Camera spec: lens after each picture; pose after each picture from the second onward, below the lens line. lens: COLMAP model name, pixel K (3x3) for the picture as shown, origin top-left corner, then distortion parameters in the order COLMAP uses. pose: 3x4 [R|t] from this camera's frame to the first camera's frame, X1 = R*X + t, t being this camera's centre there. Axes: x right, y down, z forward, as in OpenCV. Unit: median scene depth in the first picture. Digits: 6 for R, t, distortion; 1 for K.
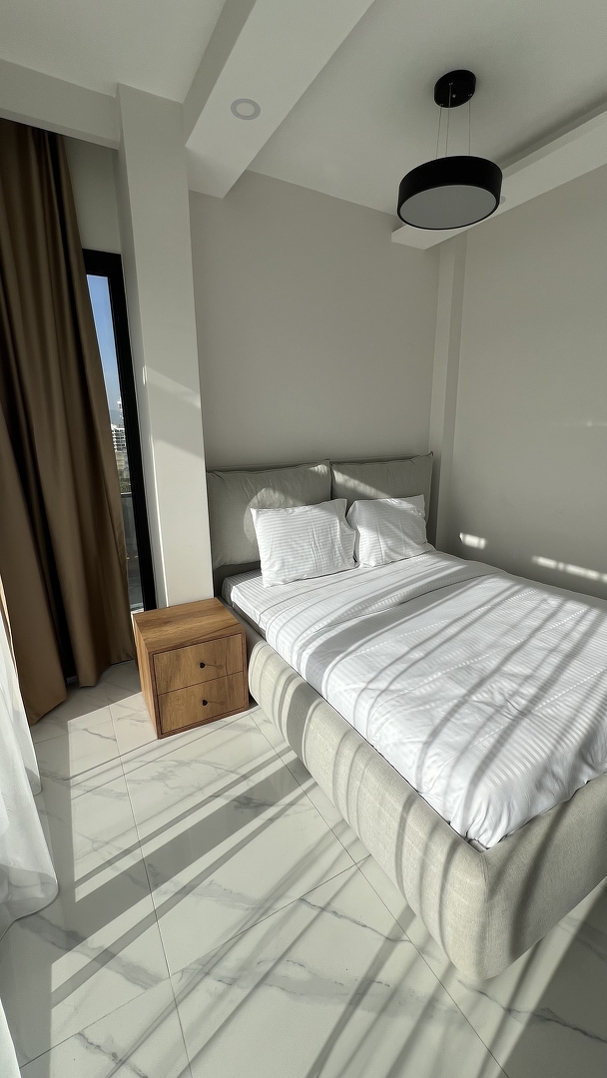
lens RADIAL K [[434.7, 0, 305.3], [0, 434.7, 538.7], [0, 0, 1]] dist [-0.000355, 0.000005]
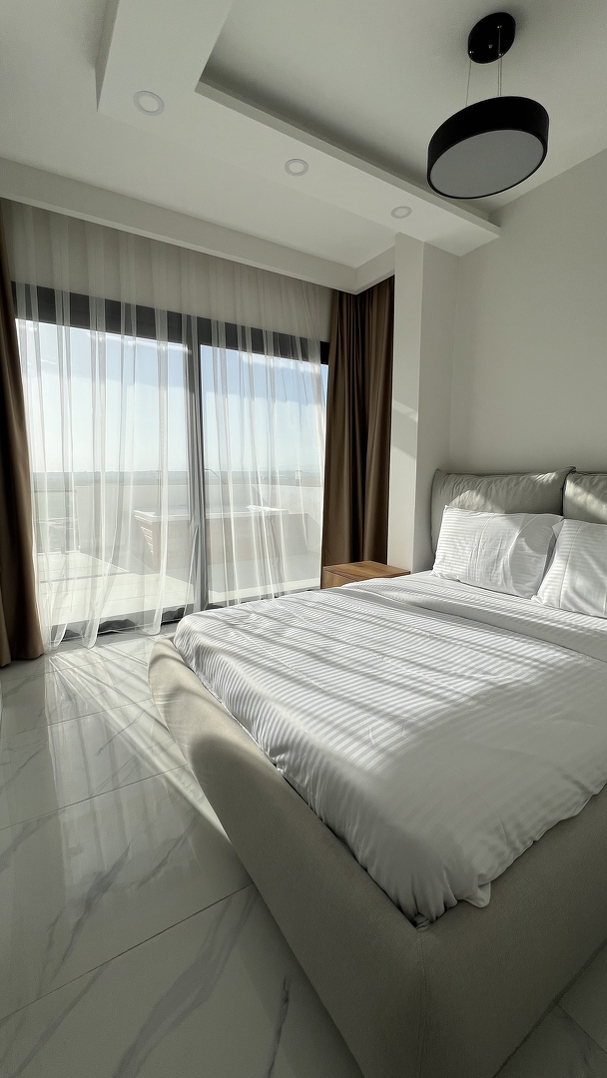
lens RADIAL K [[428.5, 0, 303.5], [0, 428.5, 539.0], [0, 0, 1]] dist [-0.000707, -0.000053]
pose [[0.034721, 0.156651, -0.987043, 1.051999], [-0.253410, 0.956742, 0.142928, -0.055508], [0.966736, 0.245164, 0.072916, 0.629749]]
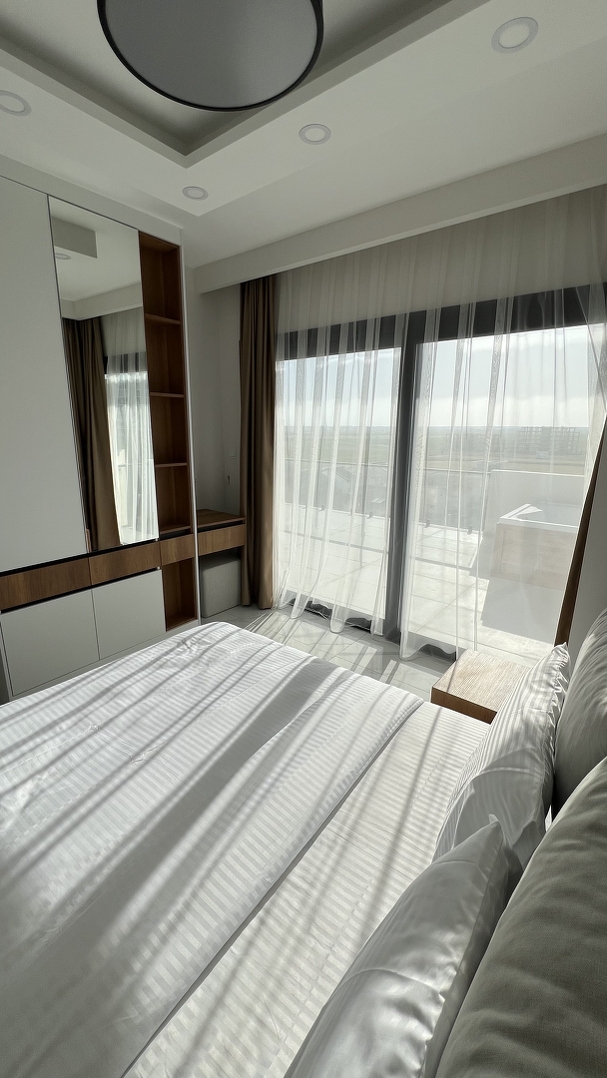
lens RADIAL K [[432.0, 0, 304.8], [0, 432.0, 544.7], [0, 0, 1]] dist [0.000911, 0.000005]
pose [[-0.928733, 0.096347, -0.358011, 0.369486], [-0.099071, 0.866035, 0.490069, -0.431175], [0.357267, 0.490612, -0.794770, 1.335680]]
